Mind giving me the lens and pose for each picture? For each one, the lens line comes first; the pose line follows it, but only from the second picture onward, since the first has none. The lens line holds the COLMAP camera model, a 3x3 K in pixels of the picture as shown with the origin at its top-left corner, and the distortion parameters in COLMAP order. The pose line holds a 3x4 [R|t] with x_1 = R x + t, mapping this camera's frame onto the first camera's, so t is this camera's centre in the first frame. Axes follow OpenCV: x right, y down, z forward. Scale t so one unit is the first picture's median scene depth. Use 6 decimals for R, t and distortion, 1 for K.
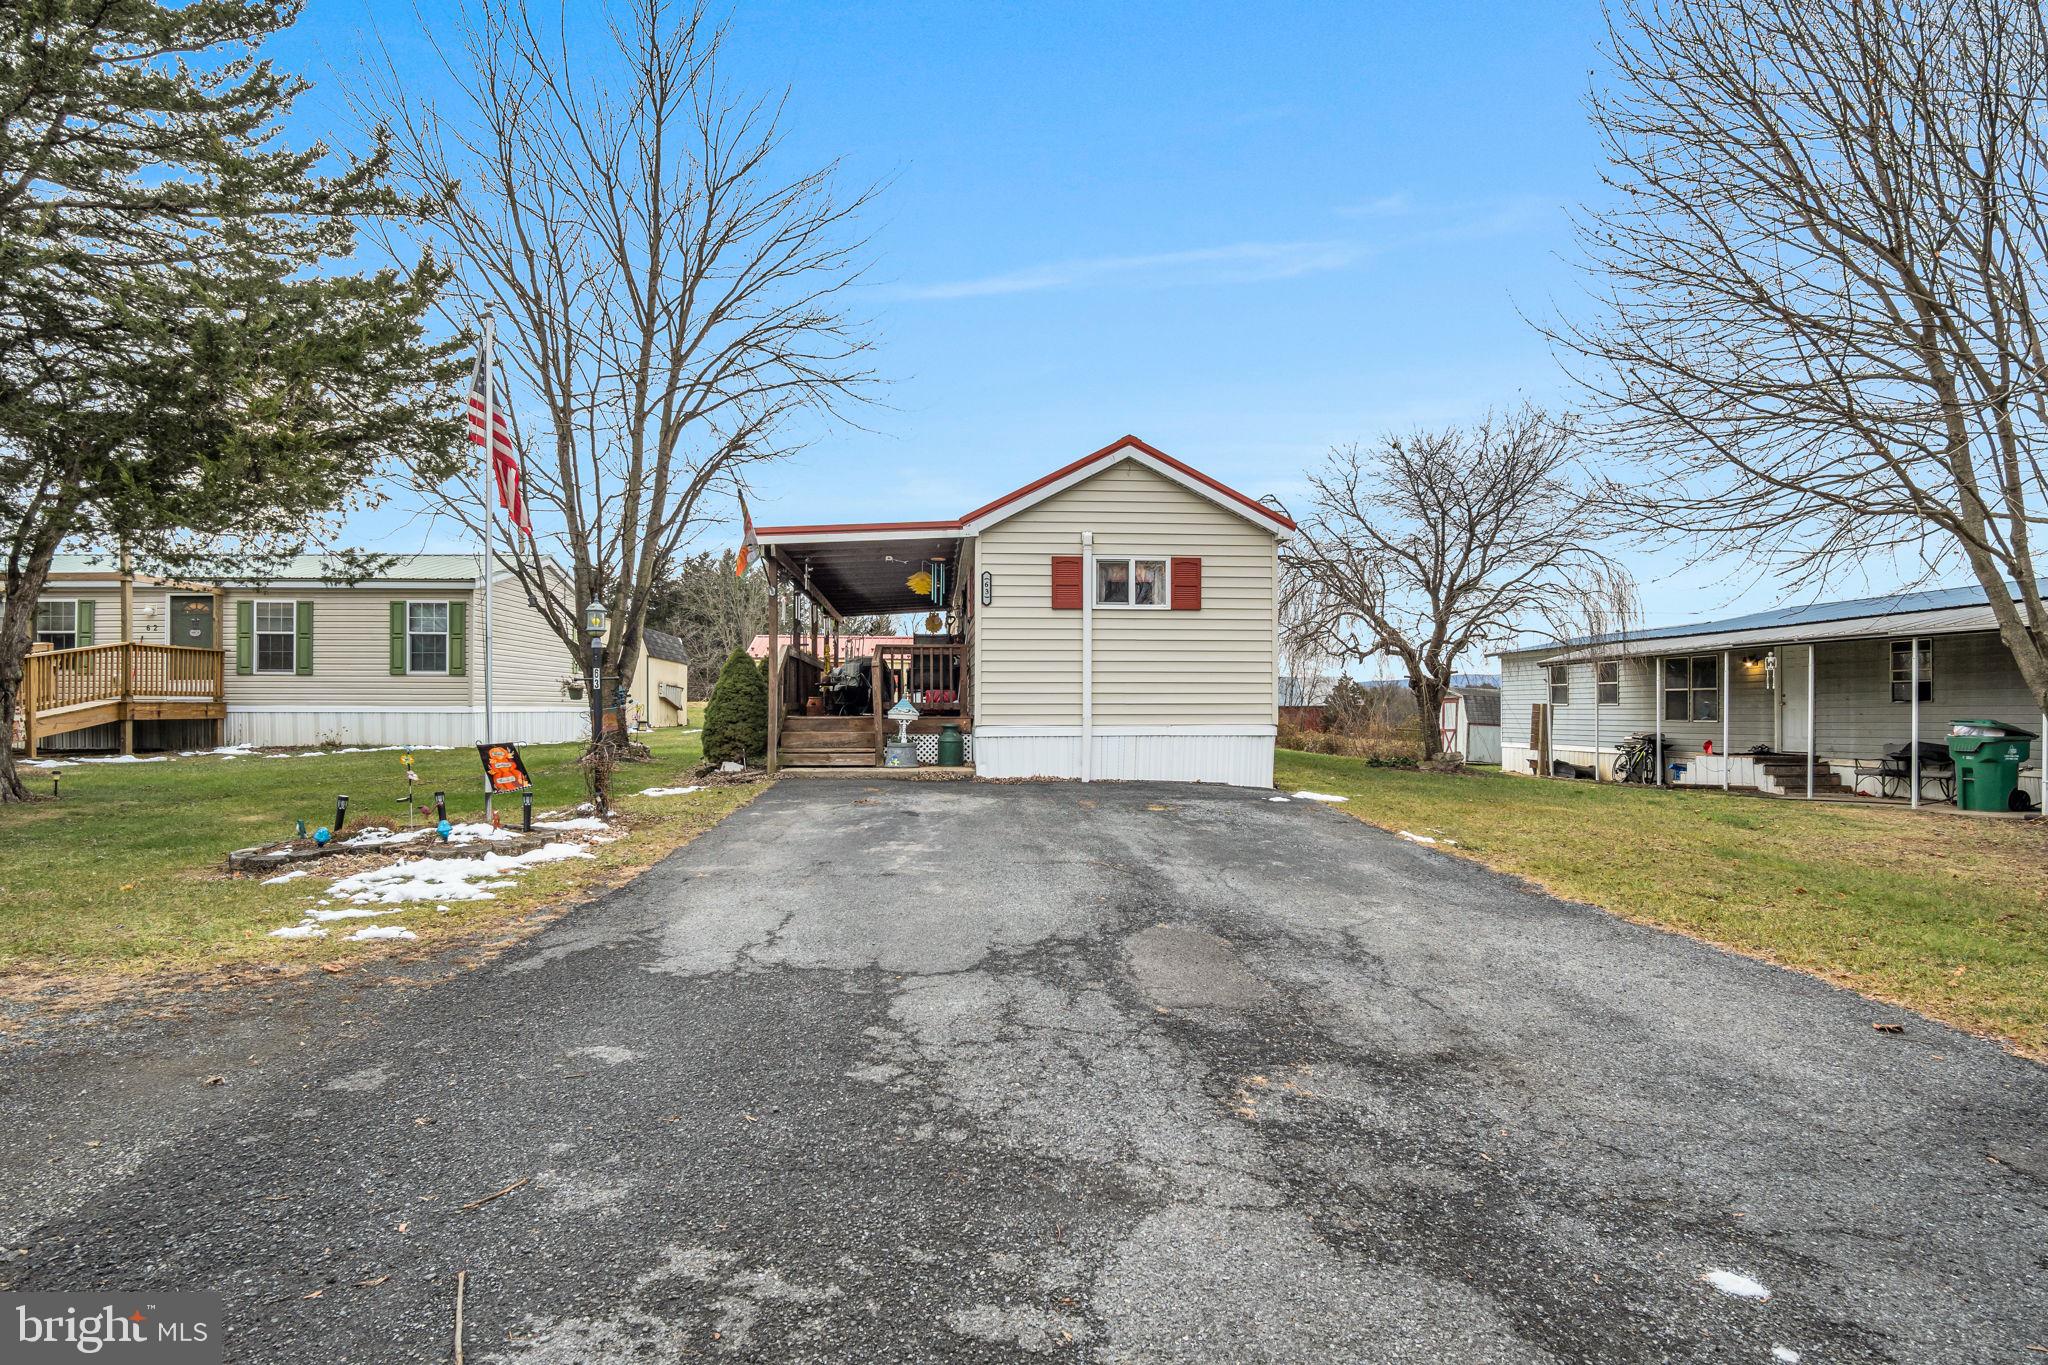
lens RADIAL K [[1091.2, 0, 1050.1], [0, 1091.2, 711.7], [0, 0, 1]] dist [-0.024527, 0.000781]
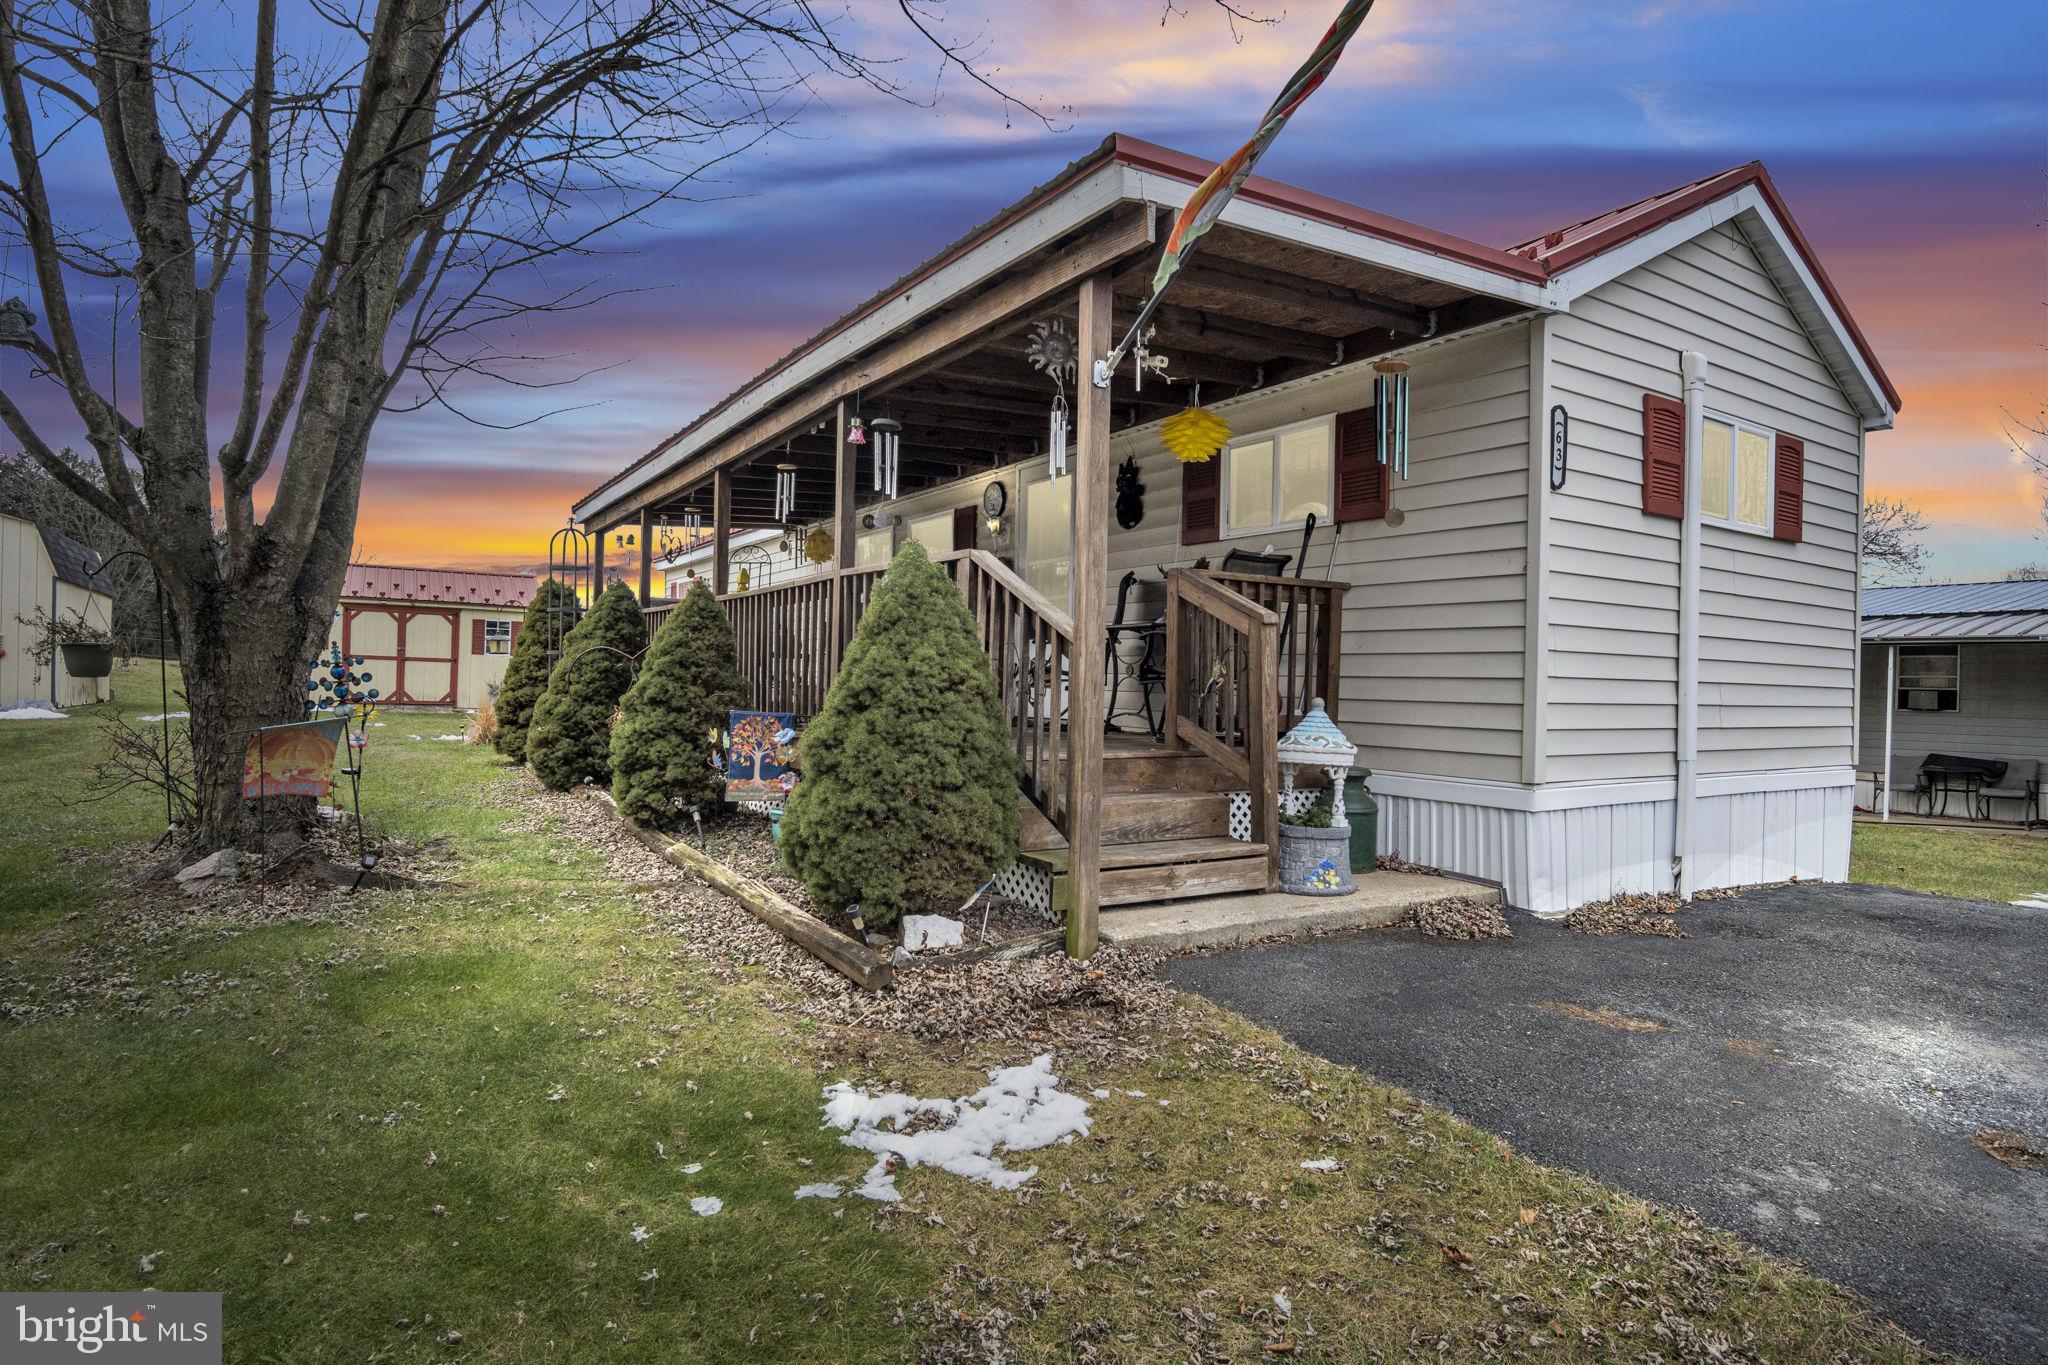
lens RADIAL K [[1073.2, 0, 1030.6], [0, 1073.2, 687.9], [0, 0, 1]] dist [-0.030711, 0.008613]
pose [[0.891431, 0.018800, 0.452765, -0.402133], [-0.022206, 0.999751, 0.002209, -0.018742], [-0.452611, -0.012024, 0.891627, 0.712606]]
